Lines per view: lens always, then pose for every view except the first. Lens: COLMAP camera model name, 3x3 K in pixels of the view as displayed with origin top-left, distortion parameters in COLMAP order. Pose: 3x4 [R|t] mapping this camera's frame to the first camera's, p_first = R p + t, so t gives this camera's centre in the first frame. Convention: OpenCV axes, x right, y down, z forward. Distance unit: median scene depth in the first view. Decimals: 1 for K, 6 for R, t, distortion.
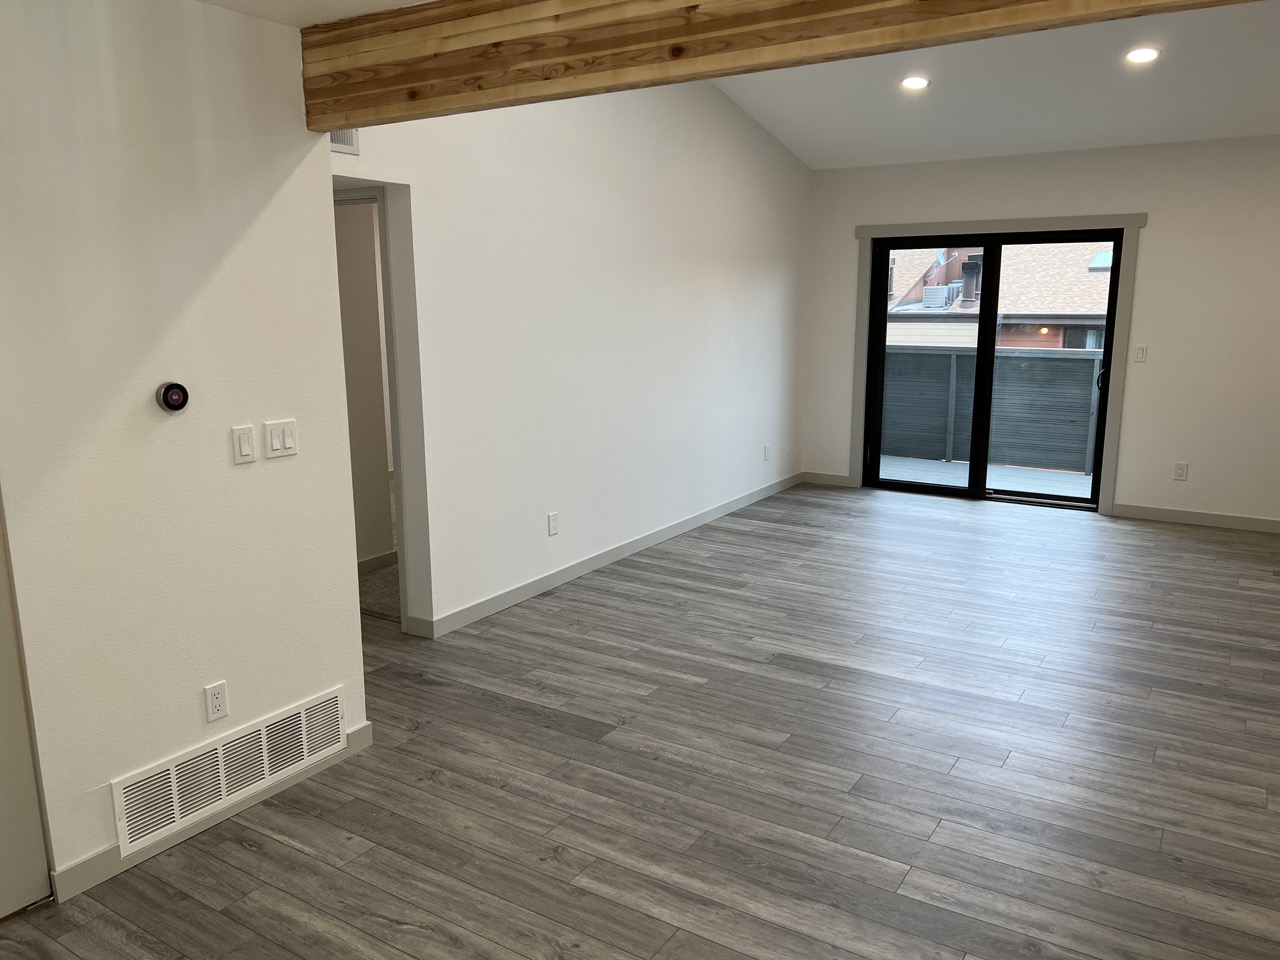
lens RADIAL K [[968.9, 0, 640.0], [0, 968.9, 480.0], [0, 0, 1]] dist [0.046052, -0.053453]
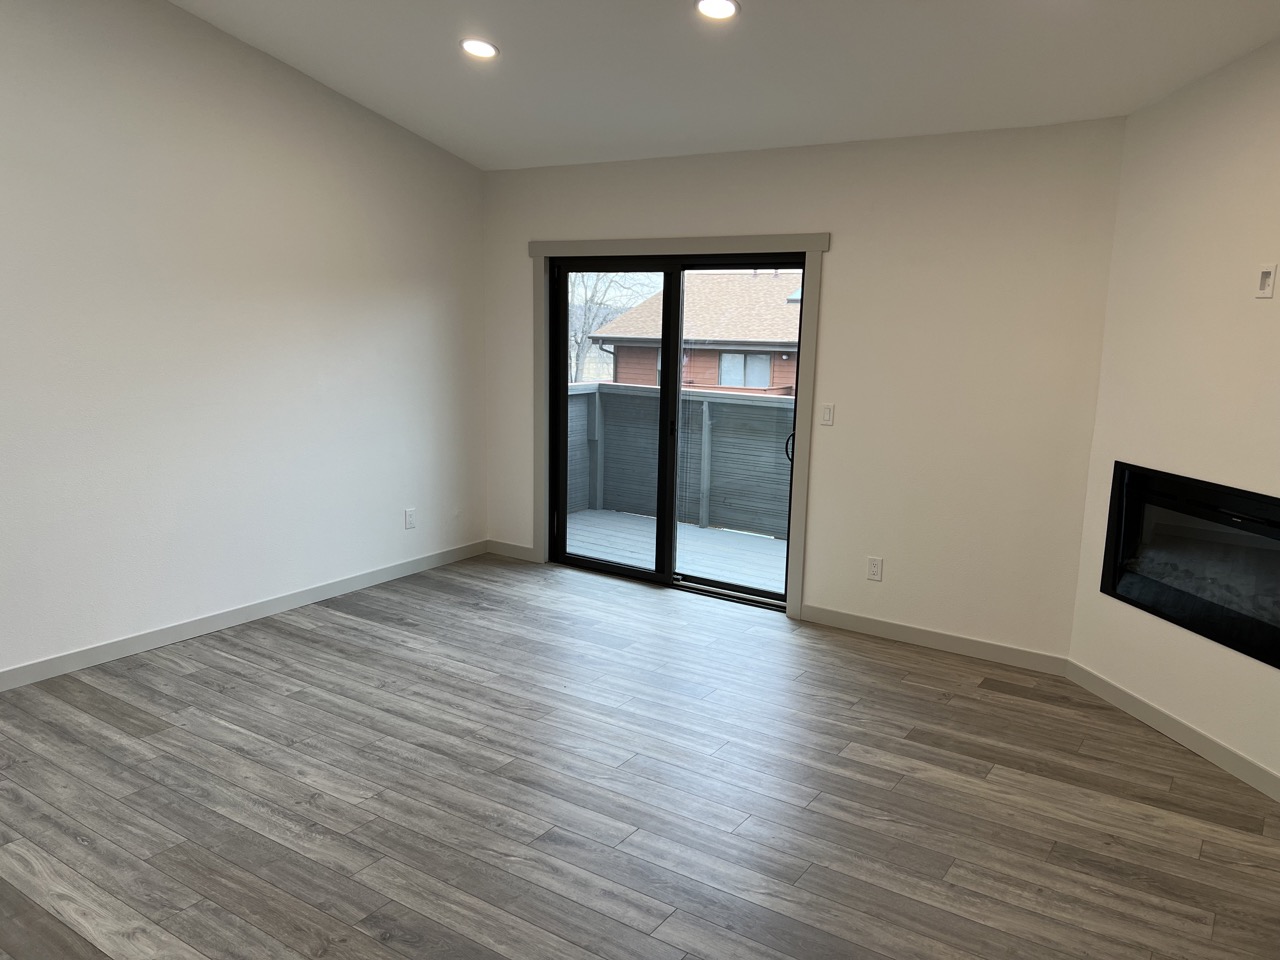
lens RADIAL K [[968.9, 0, 640.0], [0, 968.9, 480.0], [0, 0, 1]] dist [0.046052, -0.053453]
pose [[0.999390, 0.030935, -0.016232, 0.471698], [-0.031227, 0.999350, -0.018005, -0.073770], [0.015664, 0.018501, 0.999706, 0.289171]]
